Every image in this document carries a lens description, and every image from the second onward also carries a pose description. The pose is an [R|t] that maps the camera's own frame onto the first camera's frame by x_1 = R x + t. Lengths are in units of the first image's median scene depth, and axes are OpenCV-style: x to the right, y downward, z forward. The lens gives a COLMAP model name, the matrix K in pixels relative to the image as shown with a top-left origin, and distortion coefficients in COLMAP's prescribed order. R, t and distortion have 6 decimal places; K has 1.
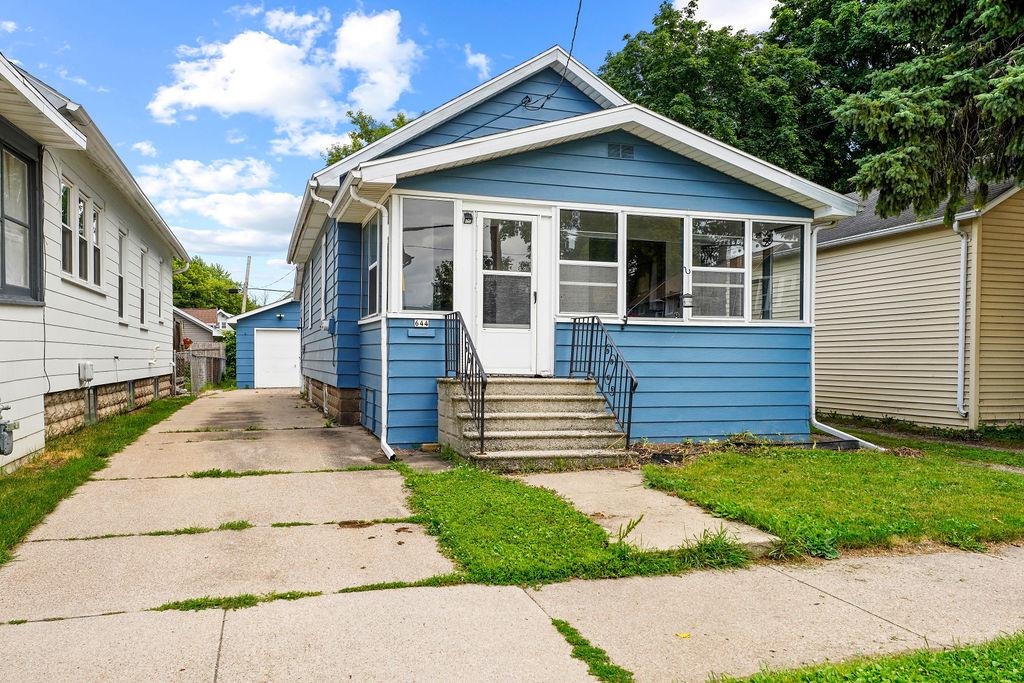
lens RADIAL K [[763.3, 0, 515.0], [0, 763.3, 373.8], [0, 0, 1]] dist [0.013587, 0.002372]
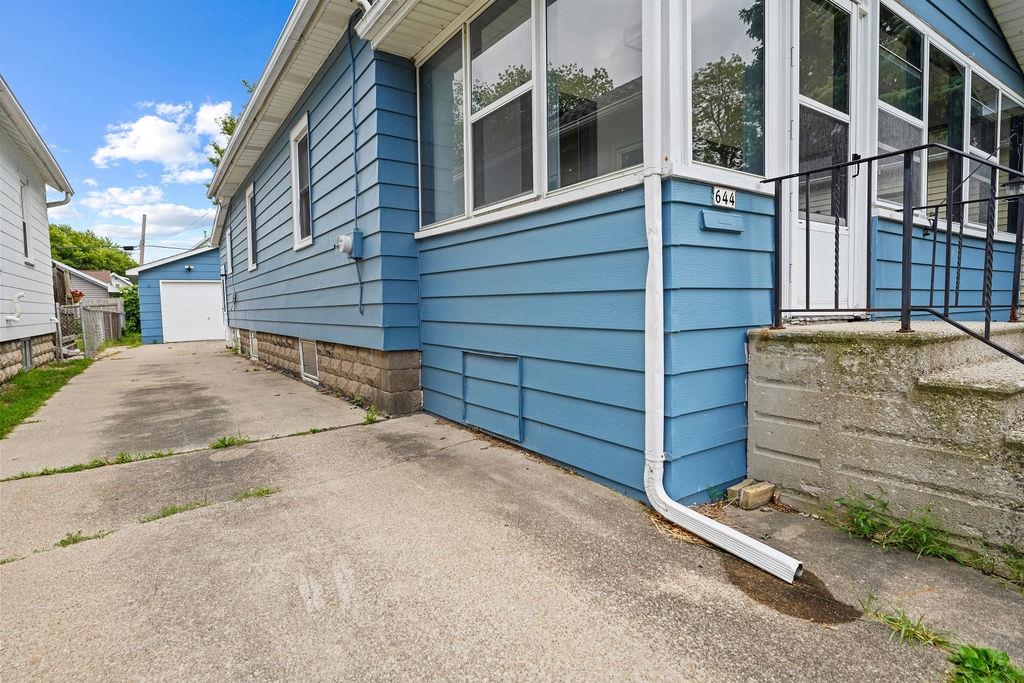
lens RADIAL K [[515.3, 0, 512.4], [0, 515.3, 338.3], [0, 0, 1]] dist [-0.002905, -0.000595]
pose [[0.957729, -0.044021, 0.284283, -0.290238], [0.032304, 0.998429, 0.045774, -0.006509], [-0.285851, -0.034655, 0.957647, 0.706404]]
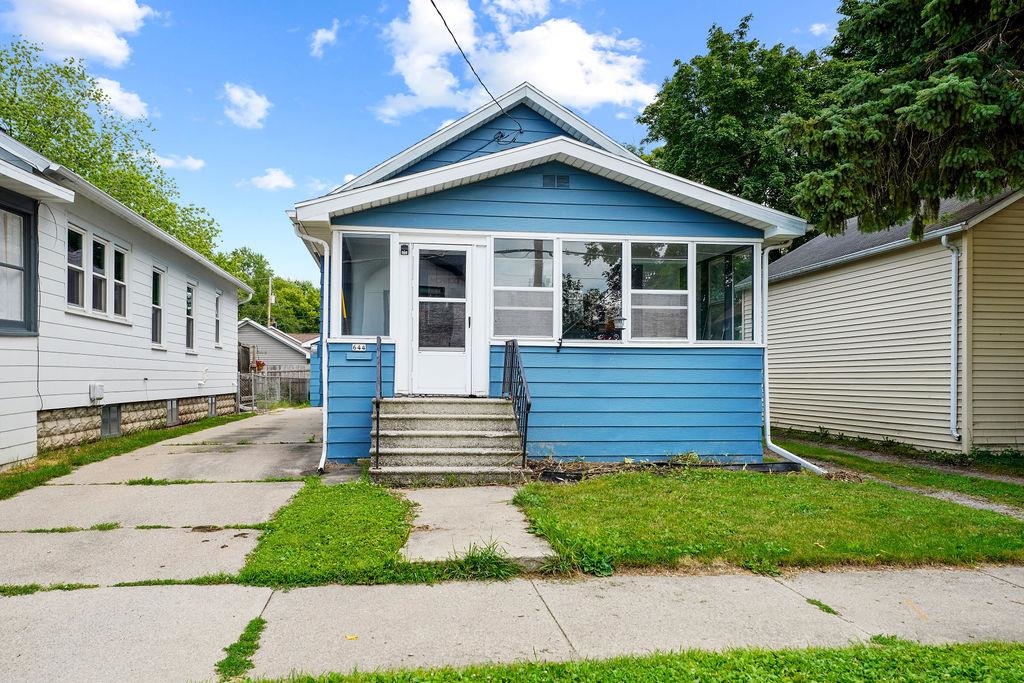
lens RADIAL K [[740.1, 0, 505.0], [0, 740.1, 374.5], [0, 0, 1]] dist [0.018117, -0.000590]
pose [[0.986233, -0.002371, -0.165344, 0.237248], [-0.001806, 0.999683, -0.025110, -0.001559], [0.165351, 0.025063, 0.985916, -0.003528]]
